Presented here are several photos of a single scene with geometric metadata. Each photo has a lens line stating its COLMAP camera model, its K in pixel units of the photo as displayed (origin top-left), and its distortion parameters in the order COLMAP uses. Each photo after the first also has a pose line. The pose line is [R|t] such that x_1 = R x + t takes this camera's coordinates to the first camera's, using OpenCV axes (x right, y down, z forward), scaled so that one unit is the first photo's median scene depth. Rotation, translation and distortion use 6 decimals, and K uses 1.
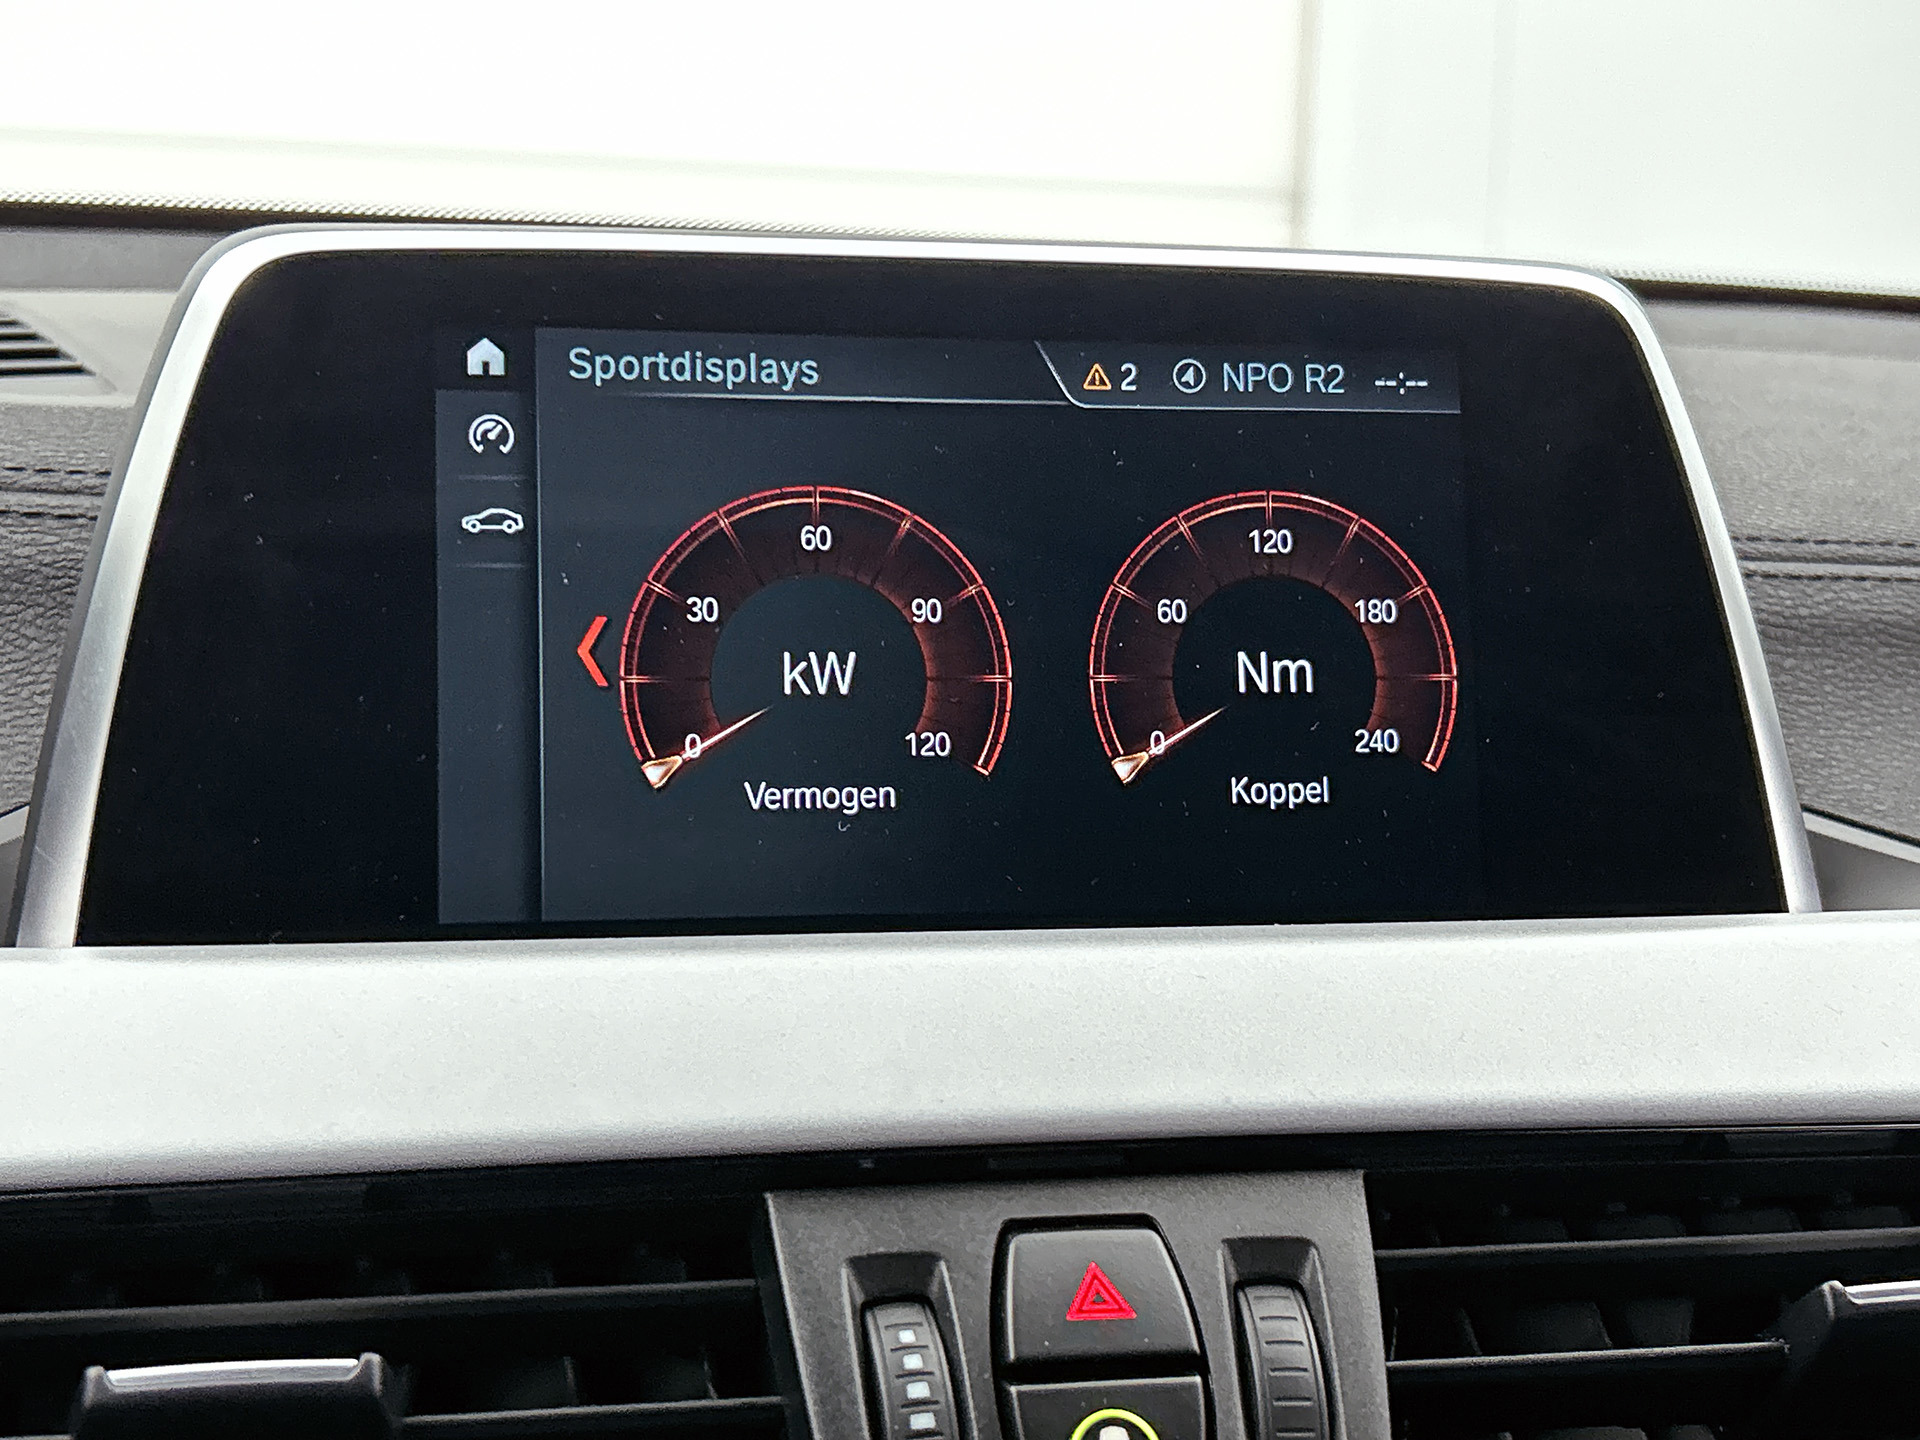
lens RADIAL K [[2645.2, 0, 960.0], [0, 2645.2, 720.0], [0, 0, 1]] dist [0.165205, -0.399769]
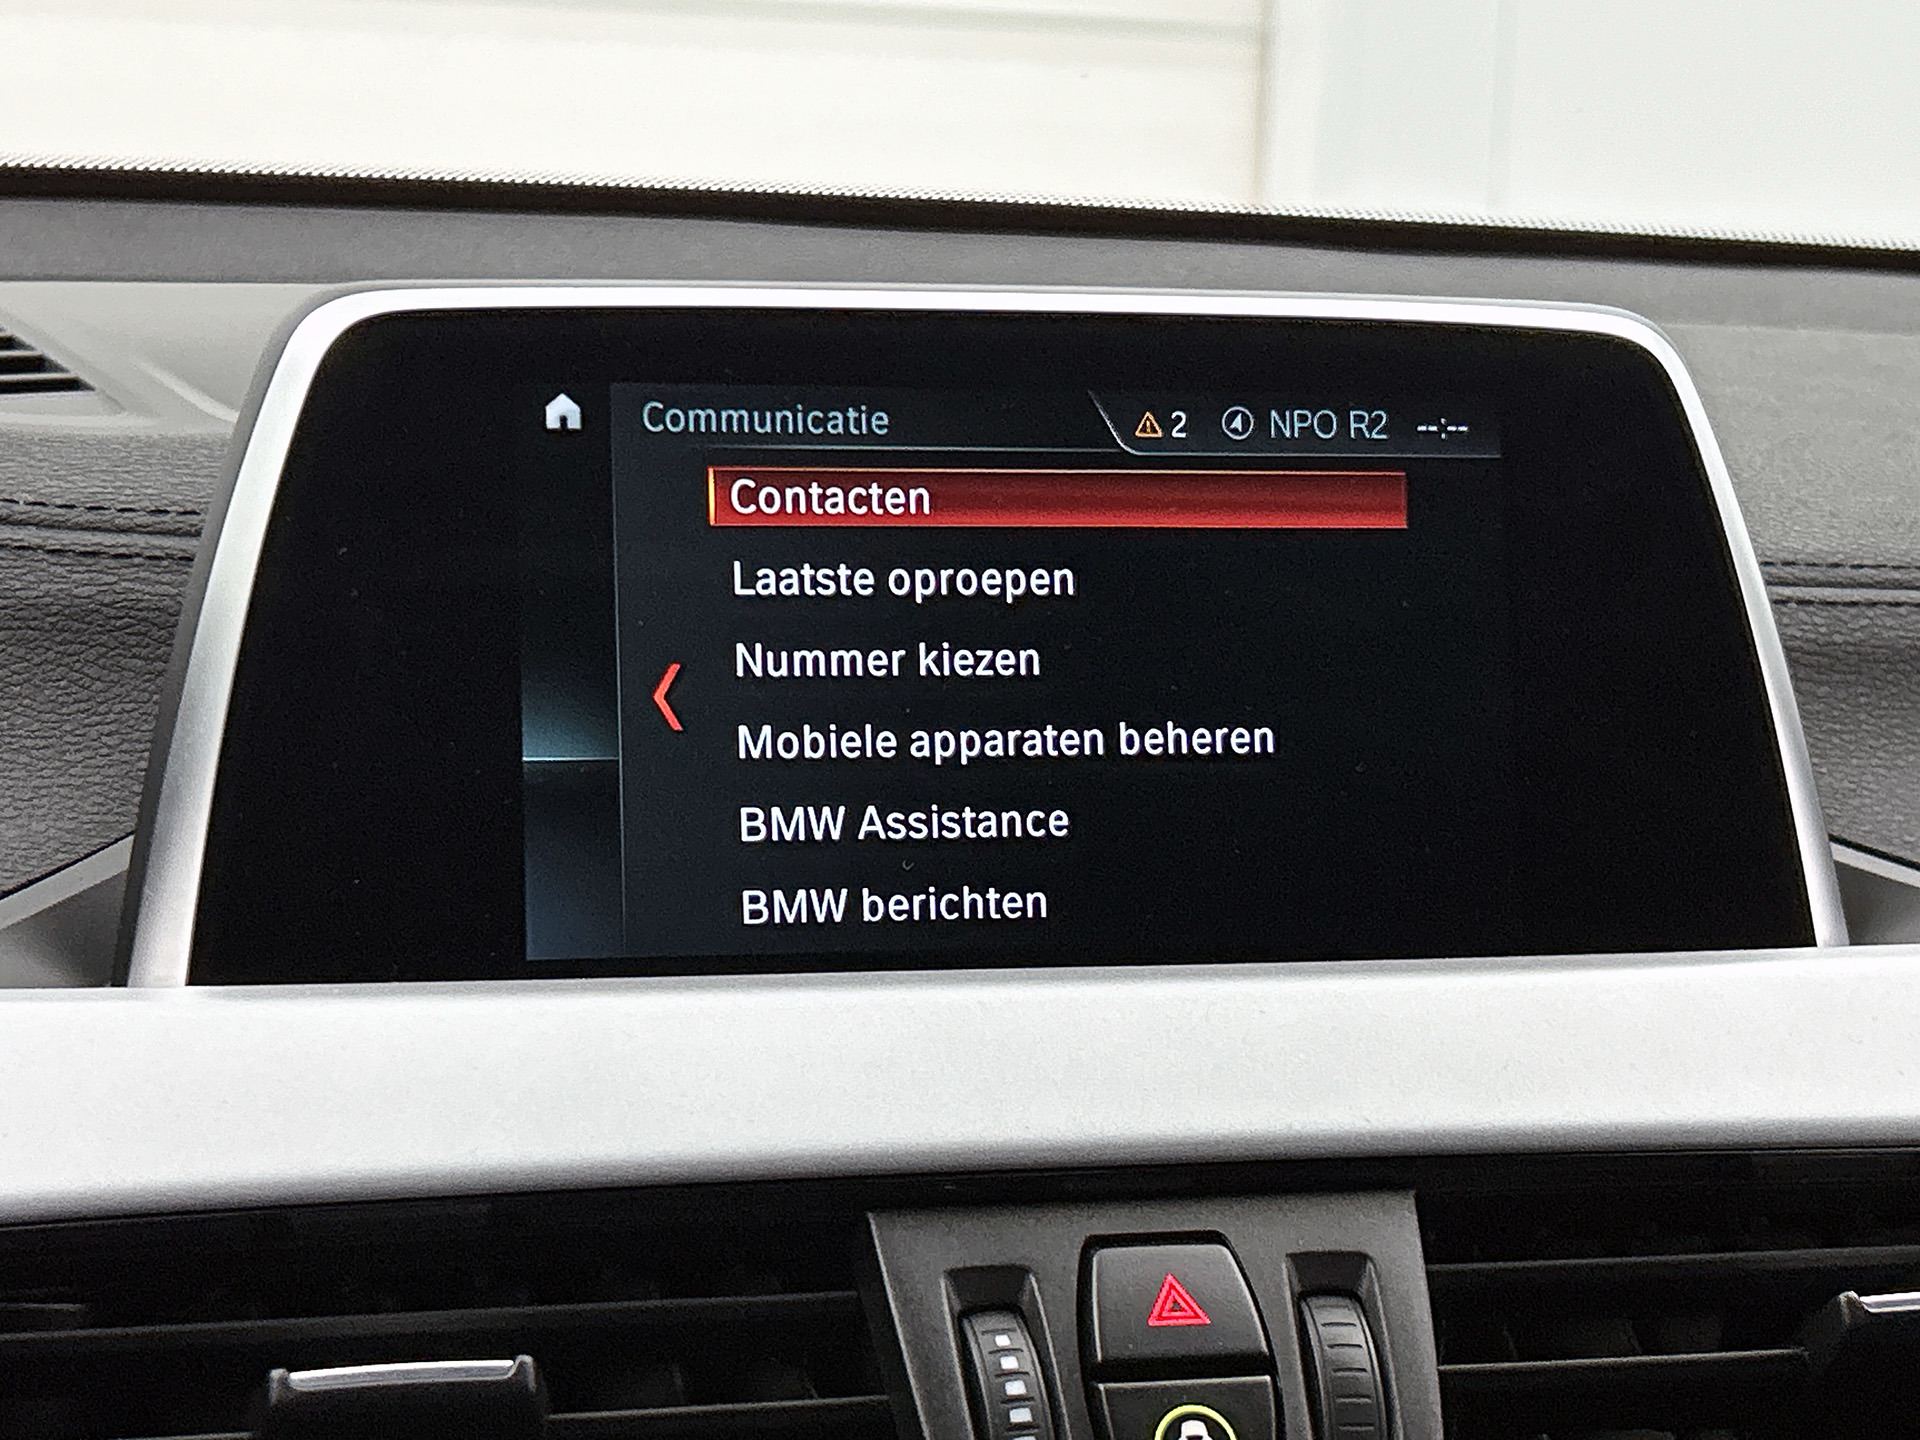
lens RADIAL K [[3336.0, 0, 960.0], [0, 3336.0, 720.0], [0, 0, 1]] dist [0.161726, -0.140333]
pose [[0.999339, -0.000521, 0.036343, -0.069321], [0.000045, 0.999914, 0.013097, -0.032703], [-0.036347, -0.013086, 0.999254, -0.293792]]
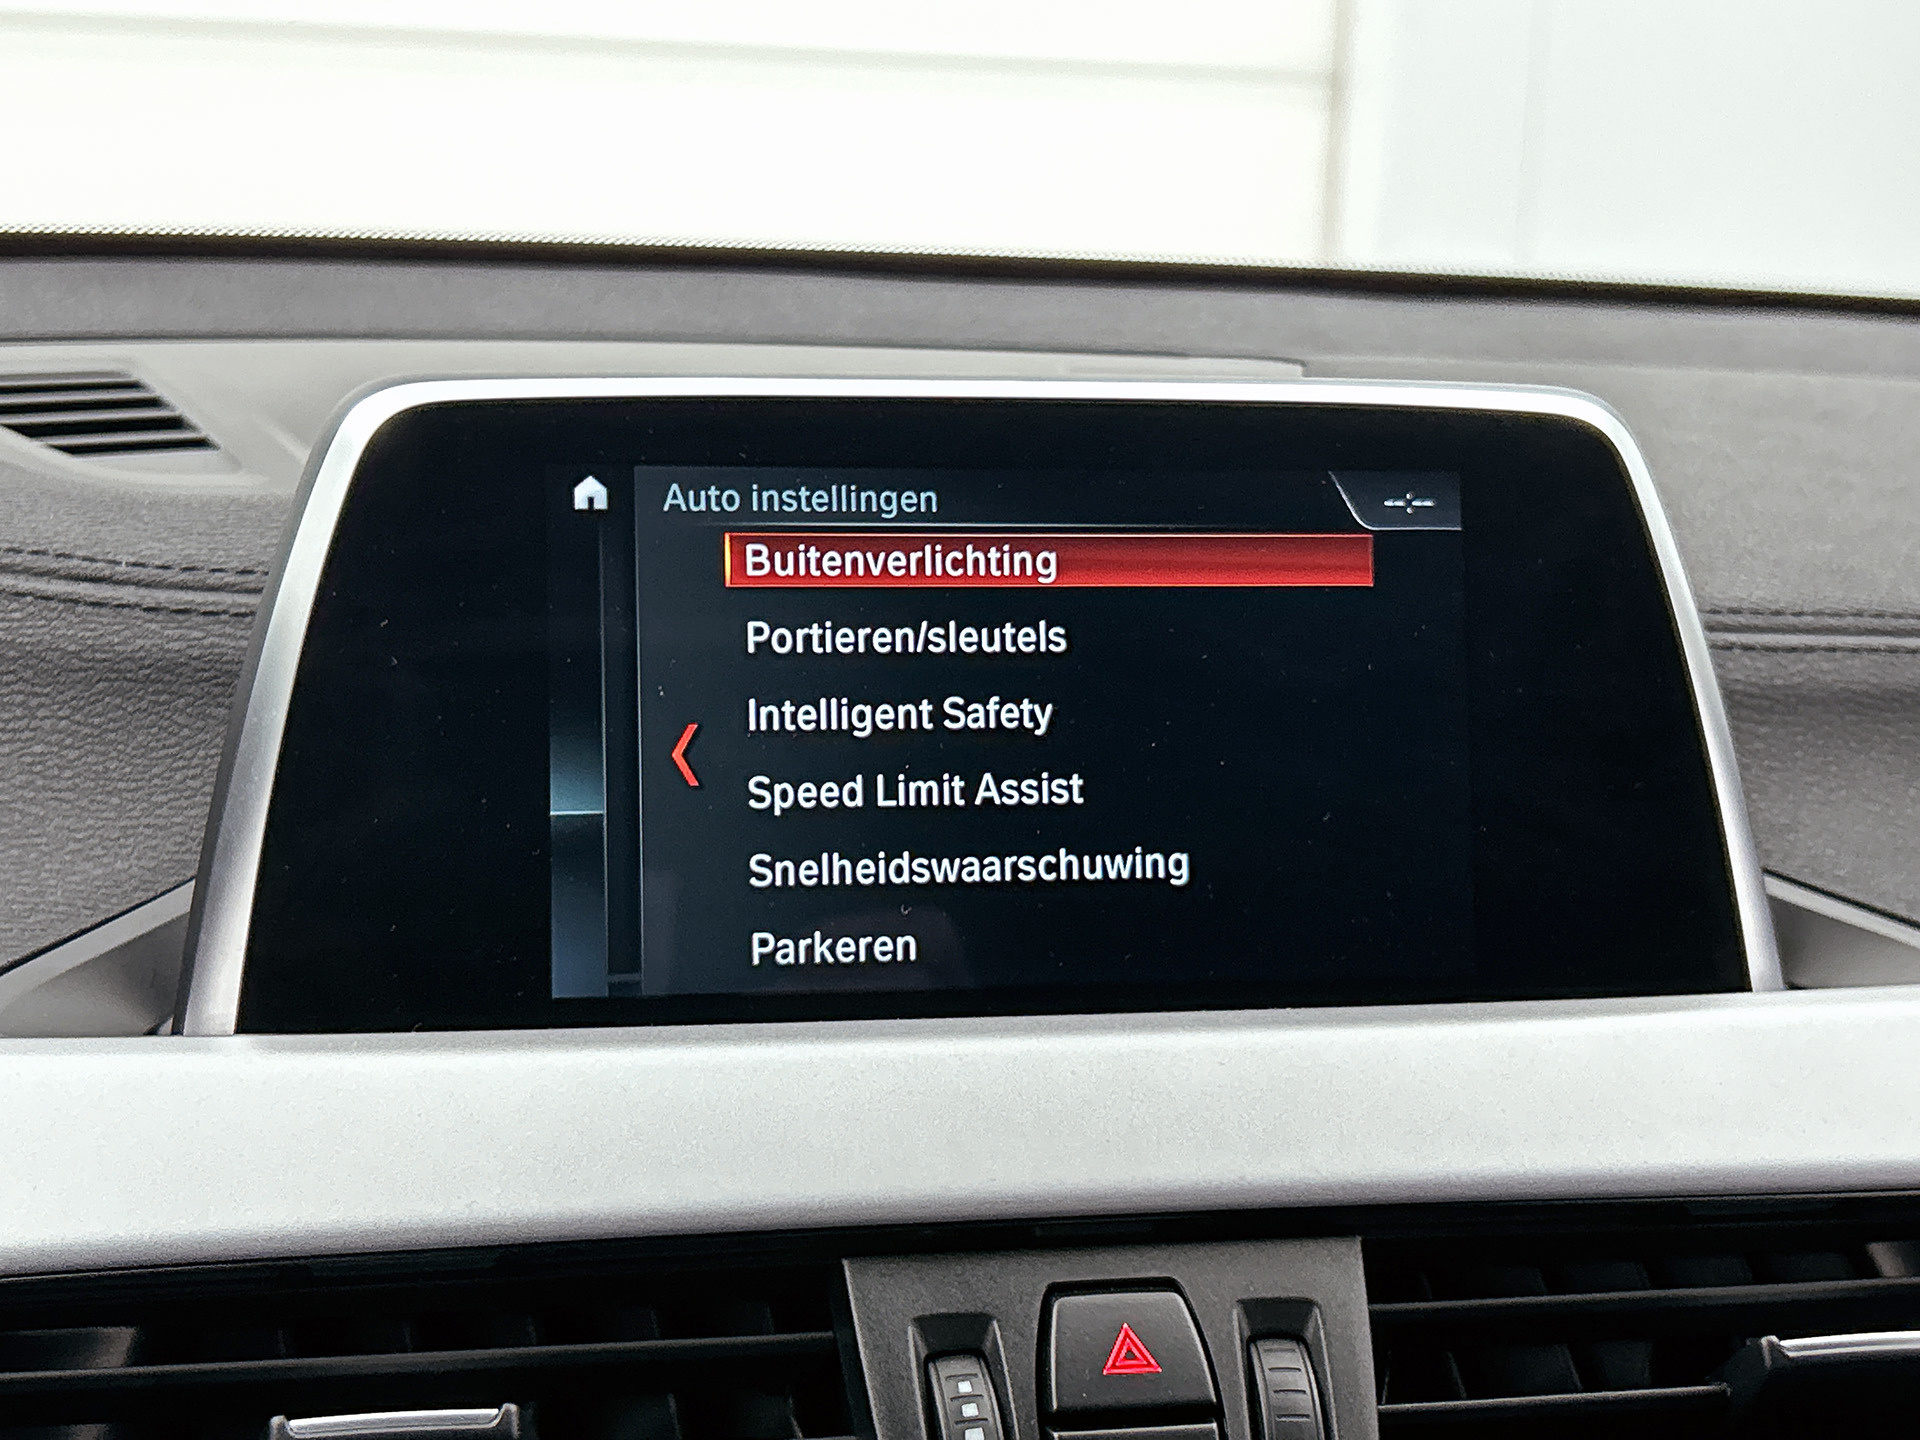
lens RADIAL K [[2645.2, 0, 960.0], [0, 2645.2, 720.0], [0, 0, 1]] dist [0.165205, -0.399769]
pose [[0.999913, 0.006574, -0.011444, -0.008325], [-0.006030, 0.998880, 0.046932, -0.091034], [0.011740, -0.046859, 0.998833, -0.119468]]
